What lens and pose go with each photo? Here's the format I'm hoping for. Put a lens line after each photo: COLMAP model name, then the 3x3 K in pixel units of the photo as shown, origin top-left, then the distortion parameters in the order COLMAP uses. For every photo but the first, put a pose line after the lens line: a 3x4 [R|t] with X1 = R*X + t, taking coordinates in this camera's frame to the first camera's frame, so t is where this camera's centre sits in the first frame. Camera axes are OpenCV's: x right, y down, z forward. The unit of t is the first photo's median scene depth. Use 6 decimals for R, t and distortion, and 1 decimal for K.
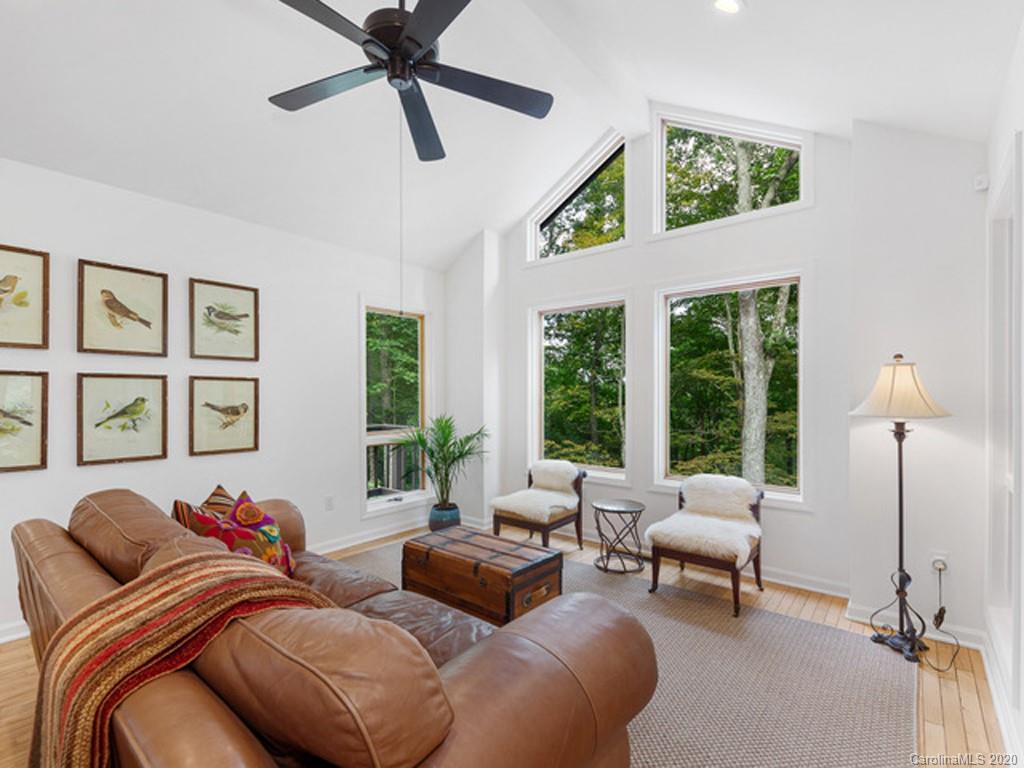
lens RADIAL K [[485.3, 0, 512.2], [0, 485.3, 389.7], [0, 0, 1]] dist [-0.002733, -0.001362]
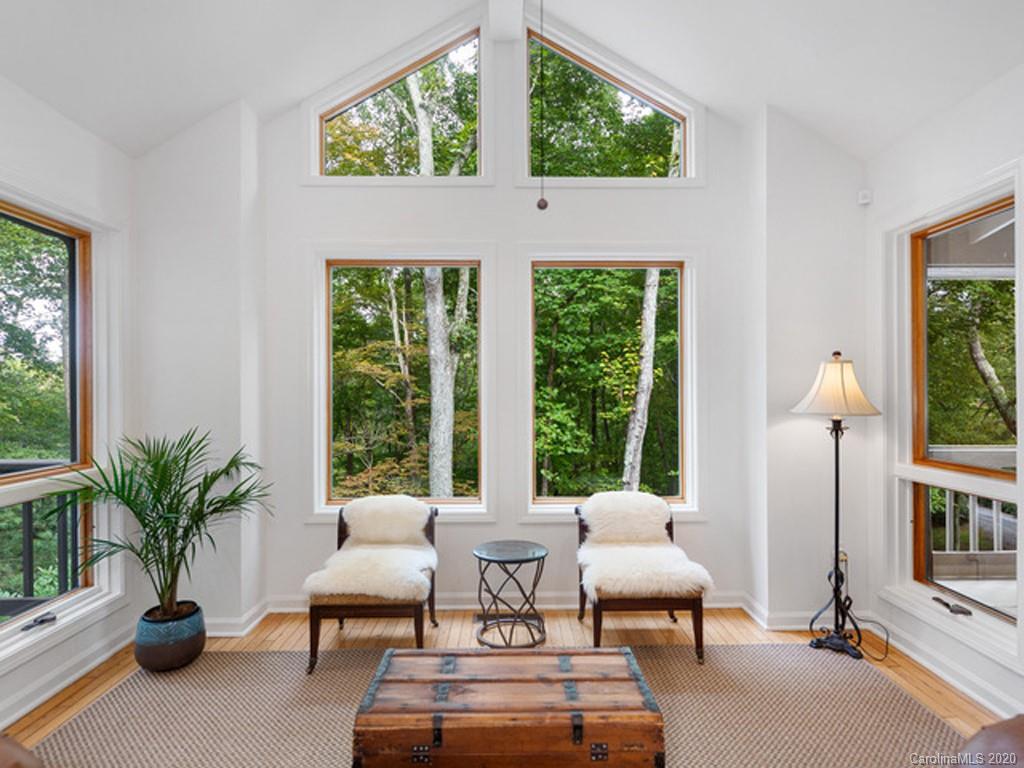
lens RADIAL K [[586.1, 0, 513.5], [0, 586.1, 383.7], [0, 0, 1]] dist [0.005526, -0.000081]
pose [[0.751698, 0.010477, 0.659424, -0.317245], [-0.006508, 0.999943, -0.008469, 0.004946], [-0.659475, 0.002075, 0.751724, 0.339202]]
